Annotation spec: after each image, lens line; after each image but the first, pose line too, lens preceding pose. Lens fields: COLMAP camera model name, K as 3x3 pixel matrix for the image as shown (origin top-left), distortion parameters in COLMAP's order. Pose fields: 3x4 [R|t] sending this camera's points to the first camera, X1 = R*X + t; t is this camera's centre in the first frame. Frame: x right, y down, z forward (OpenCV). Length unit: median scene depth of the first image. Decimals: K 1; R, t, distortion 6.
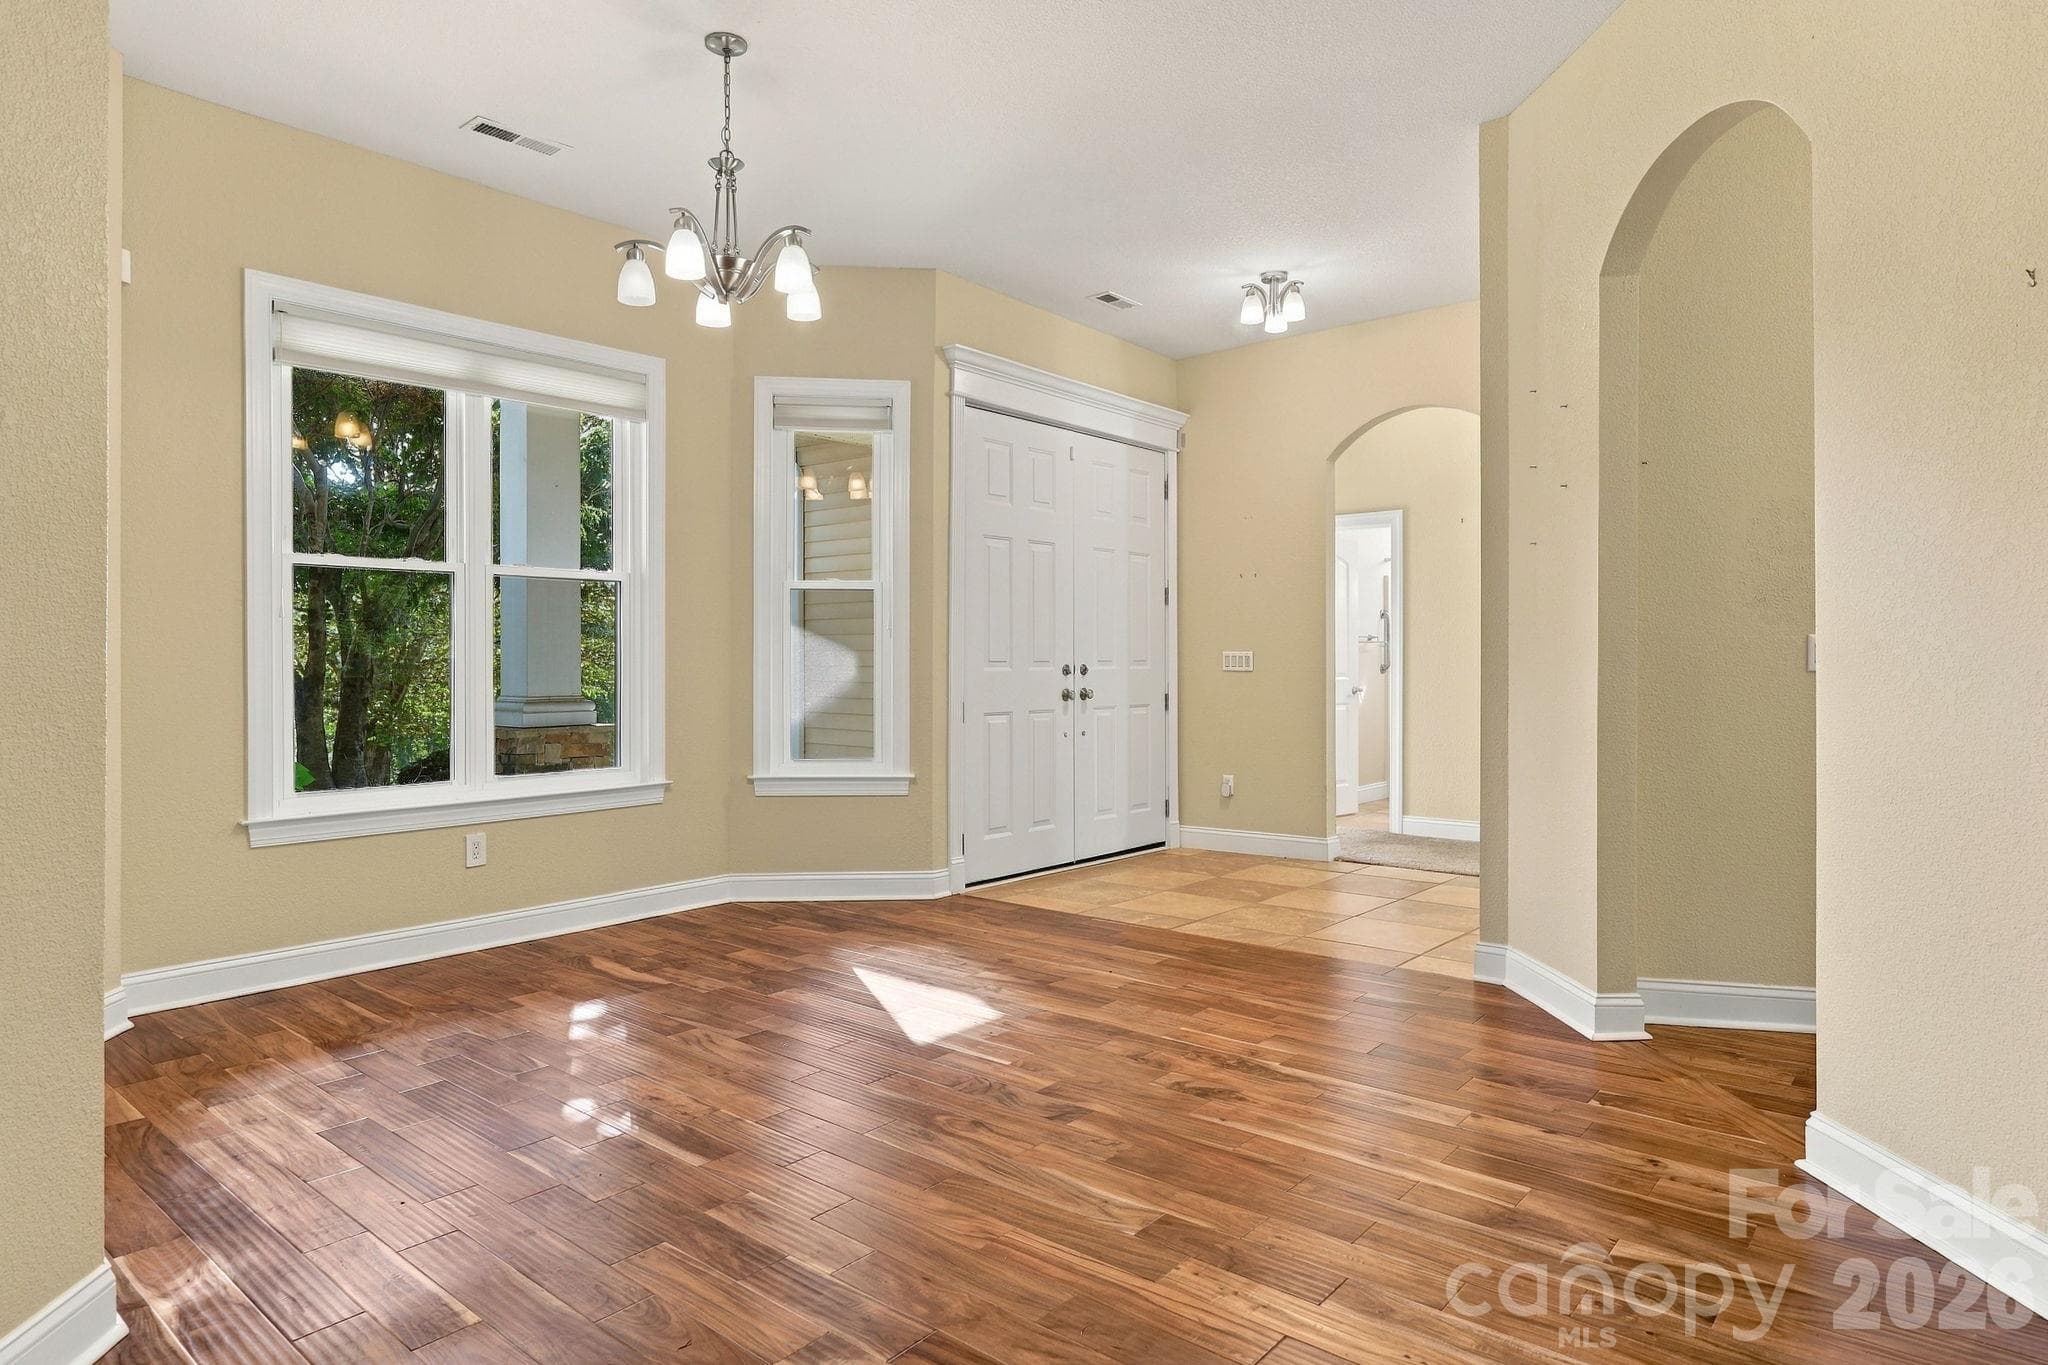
lens RADIAL K [[1204.6, 0, 1020.6], [0, 1204.6, 641.6], [0, 0, 1]] dist [-0.000705, -0.000438]
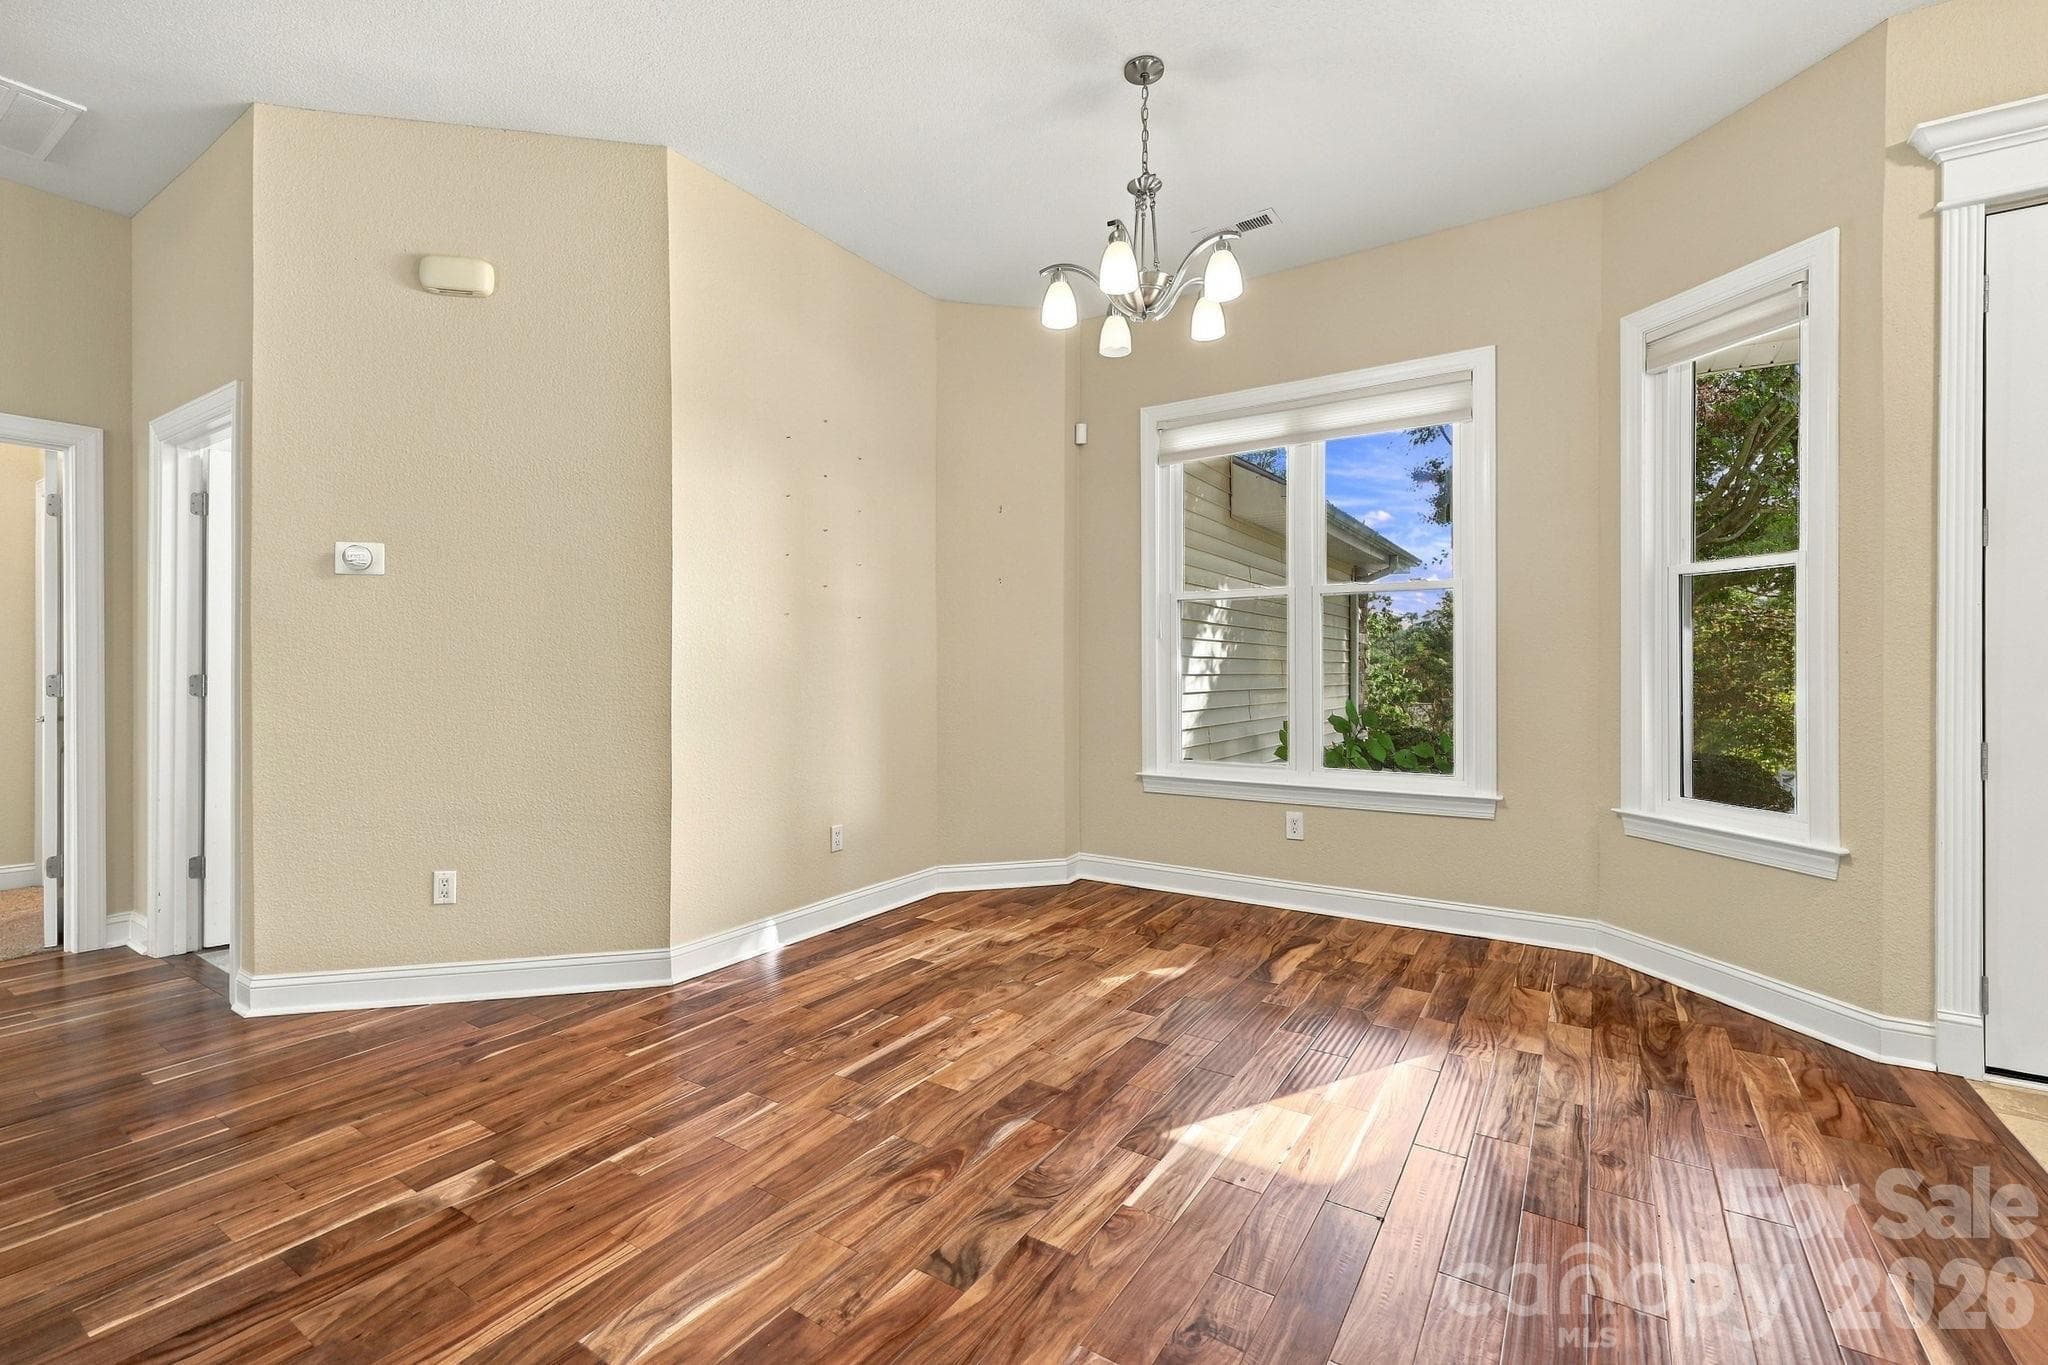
lens RADIAL K [[876.1, 0, 1021.6], [0, 876.1, 662.1], [0, 0, 1]] dist [-0.001120, -0.000220]
pose [[0.119021, -0.002036, -0.992890, 0.490320], [0.017843, 0.999841, 0.000089, 0.006574], [0.992731, -0.017727, 0.119038, 0.808564]]
